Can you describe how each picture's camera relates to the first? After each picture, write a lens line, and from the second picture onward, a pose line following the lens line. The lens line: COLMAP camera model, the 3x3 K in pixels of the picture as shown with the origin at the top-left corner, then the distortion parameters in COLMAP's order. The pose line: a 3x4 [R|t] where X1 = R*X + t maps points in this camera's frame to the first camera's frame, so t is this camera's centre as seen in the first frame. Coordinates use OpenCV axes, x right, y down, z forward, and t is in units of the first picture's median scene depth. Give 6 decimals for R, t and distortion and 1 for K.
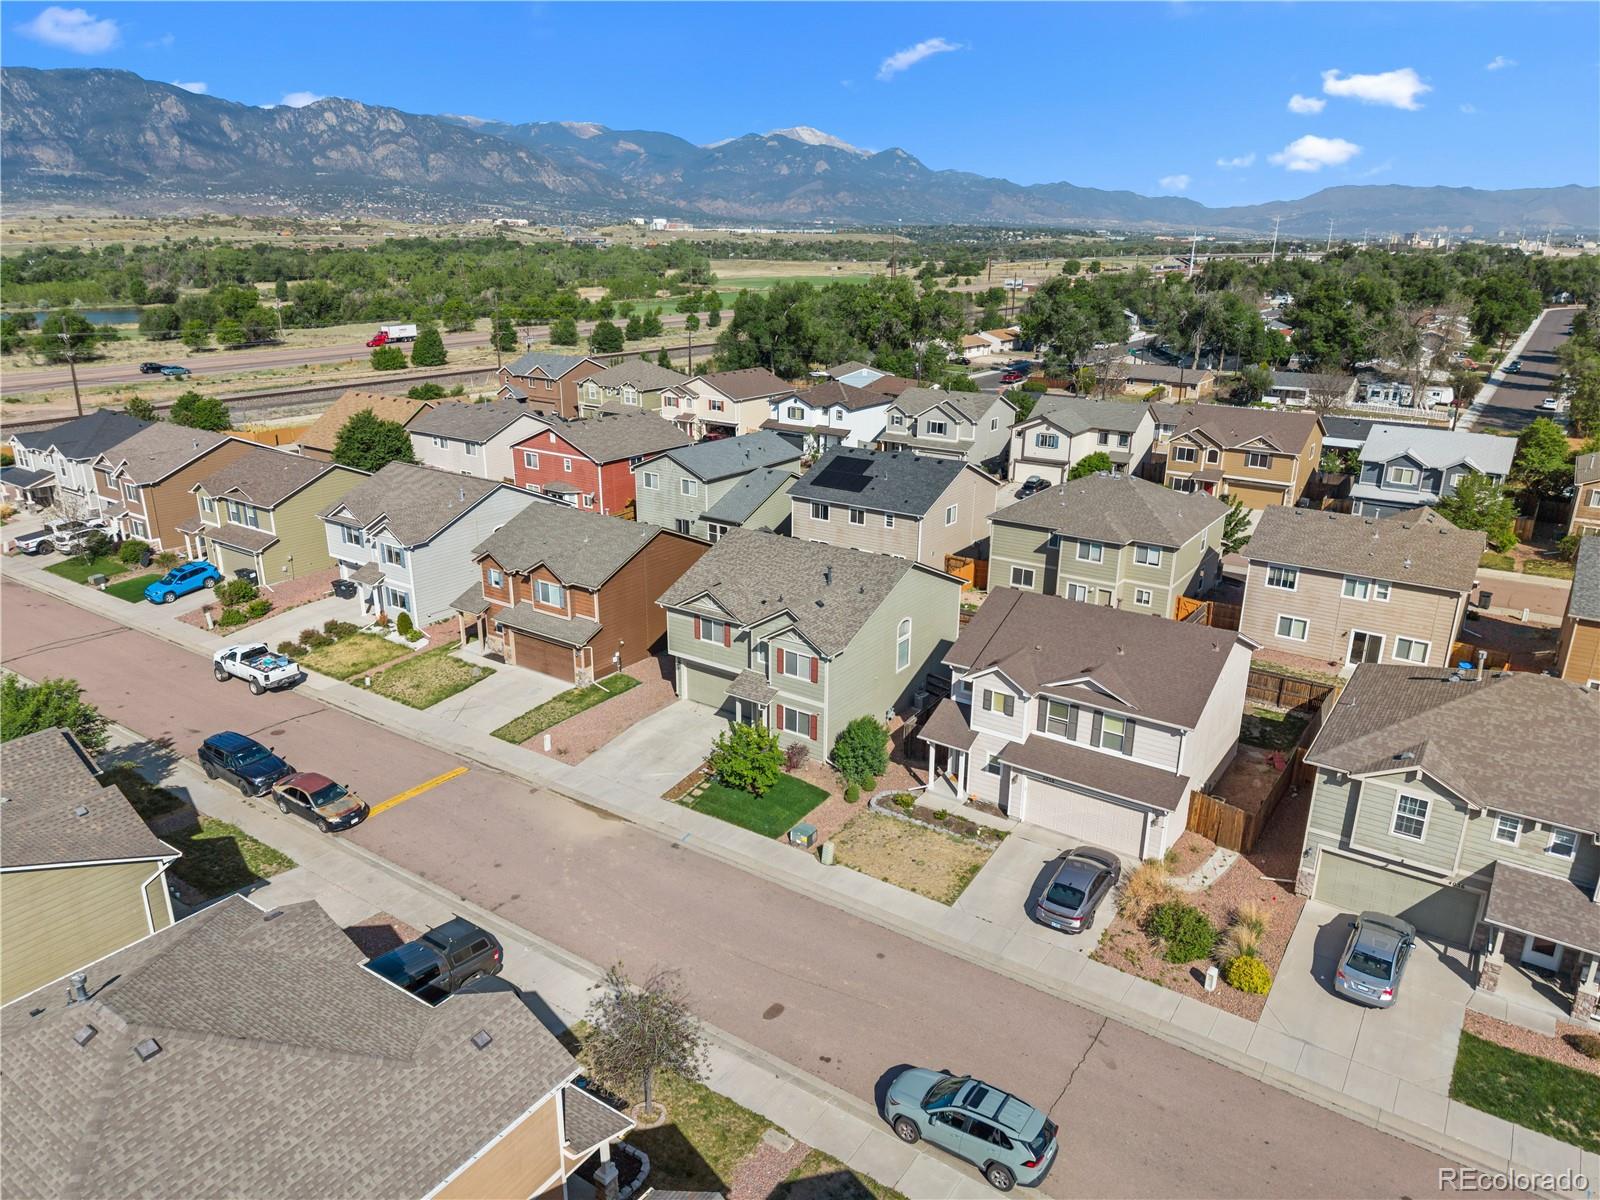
lens RADIAL K [[1074.9, 0, 809.3], [0, 1074.9, 602.1], [0, 0, 1]] dist [0.069177, -0.083801]
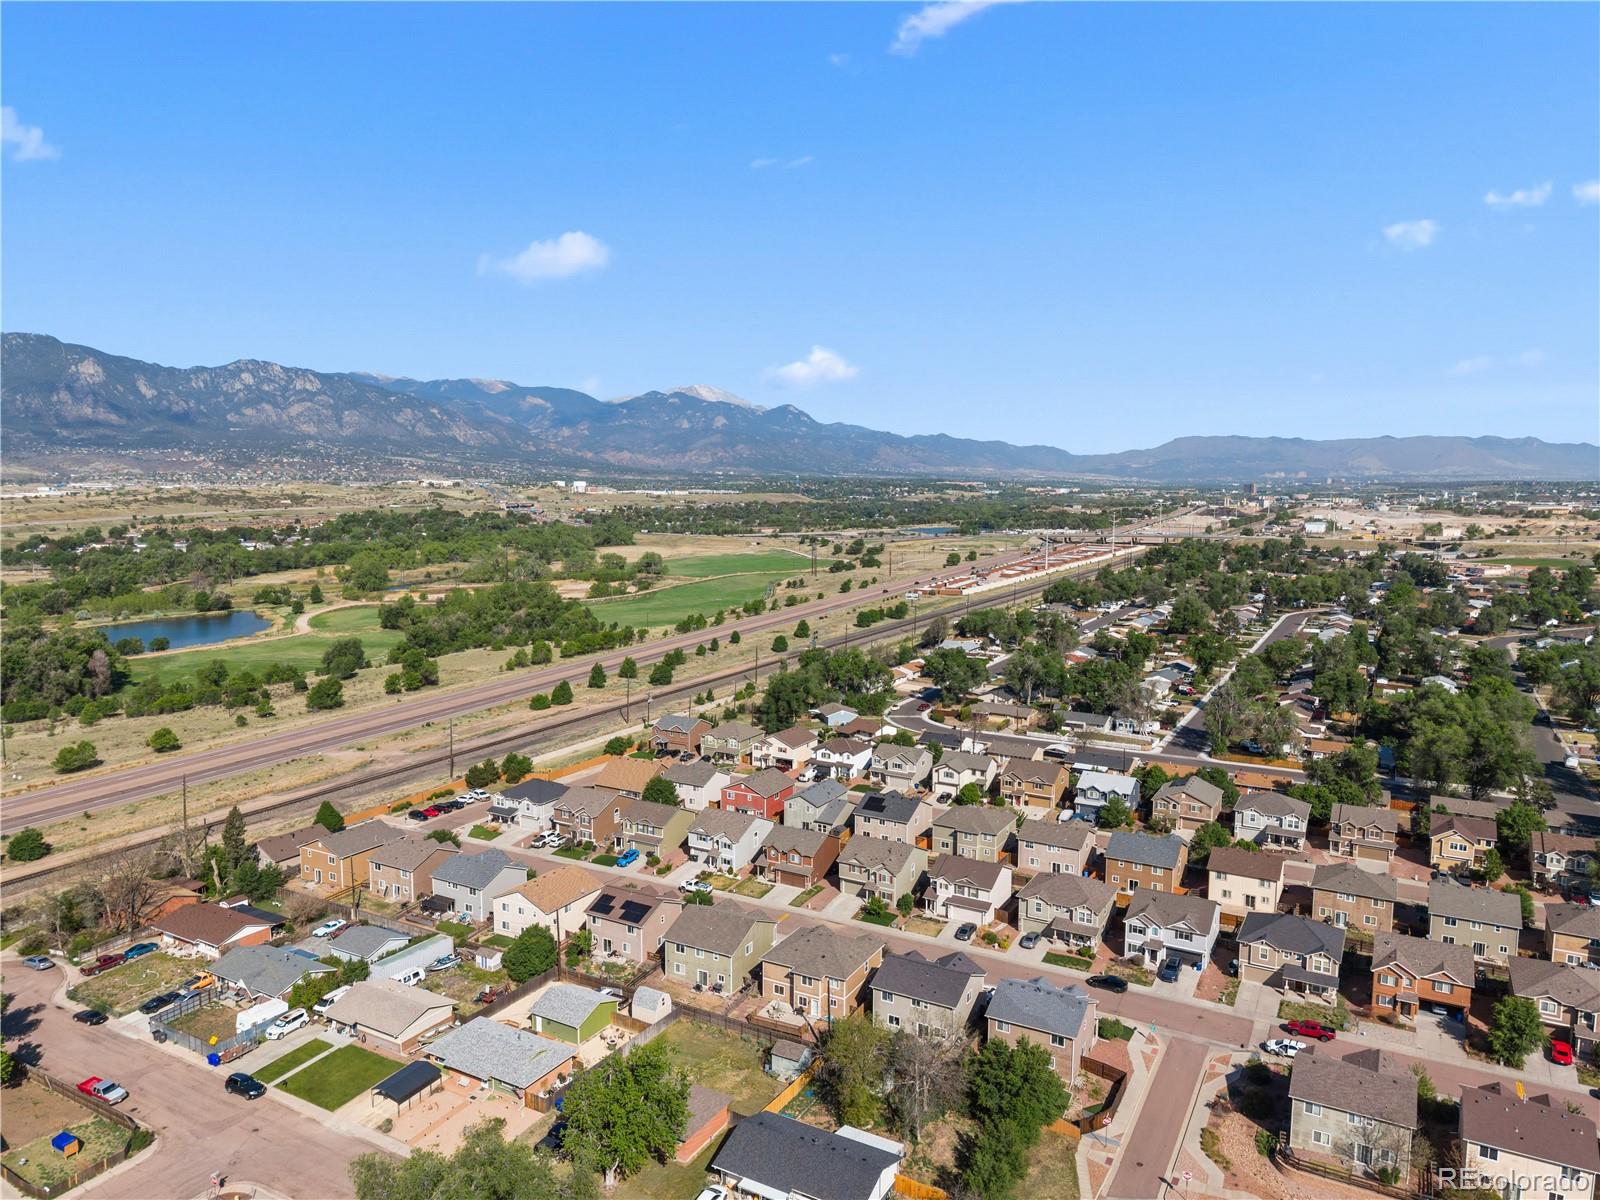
lens RADIAL K [[1074.9, 0, 809.3], [0, 1074.9, 602.1], [0, 0, 1]] dist [0.069177, -0.083801]
pose [[0.995524, -0.012705, 0.093648, -0.327448], [0.032024, 0.977648, -0.207796, -0.055843], [-0.088914, 0.209865, 0.973679, -1.467642]]
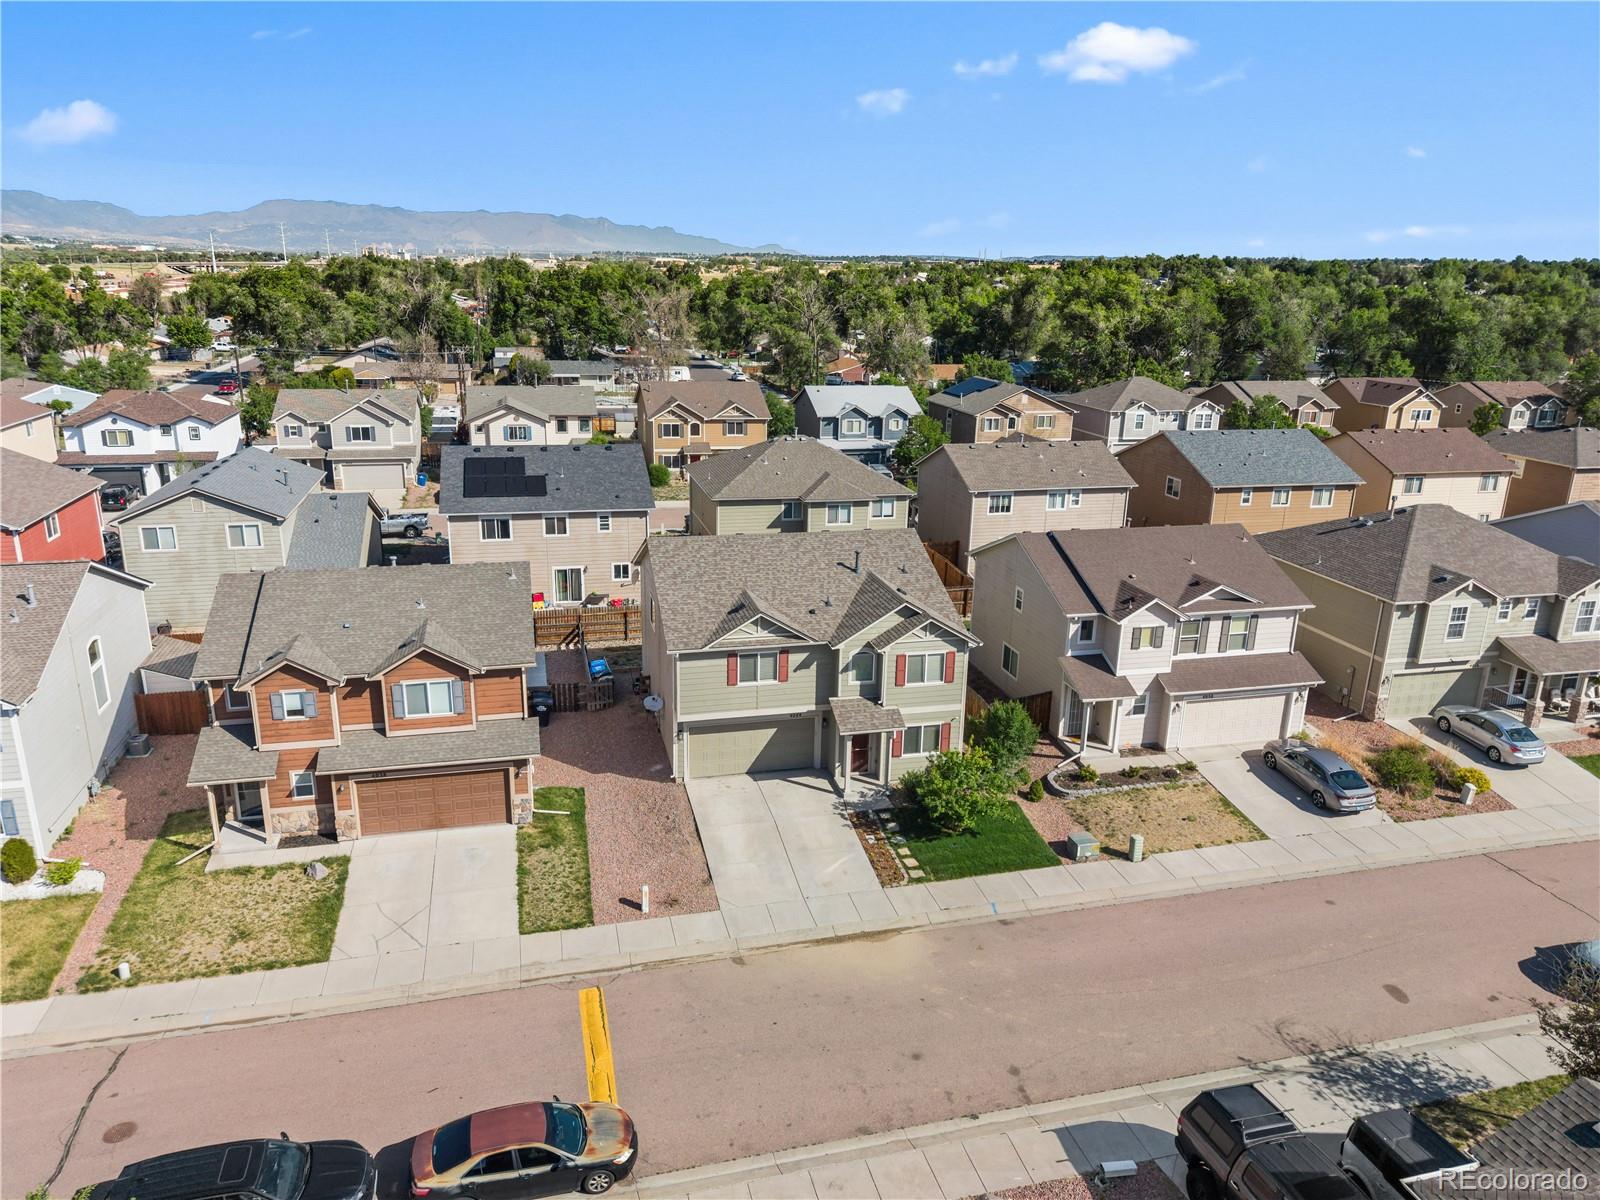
lens RADIAL K [[1074.9, 0, 809.3], [0, 1074.9, 602.1], [0, 0, 1]] dist [0.069177, -0.083801]
pose [[0.654141, -0.213720, 0.725551, -0.367518], [0.223487, 0.971034, 0.084539, -0.044172], [-0.722602, 0.106851, 0.682956, 0.287688]]
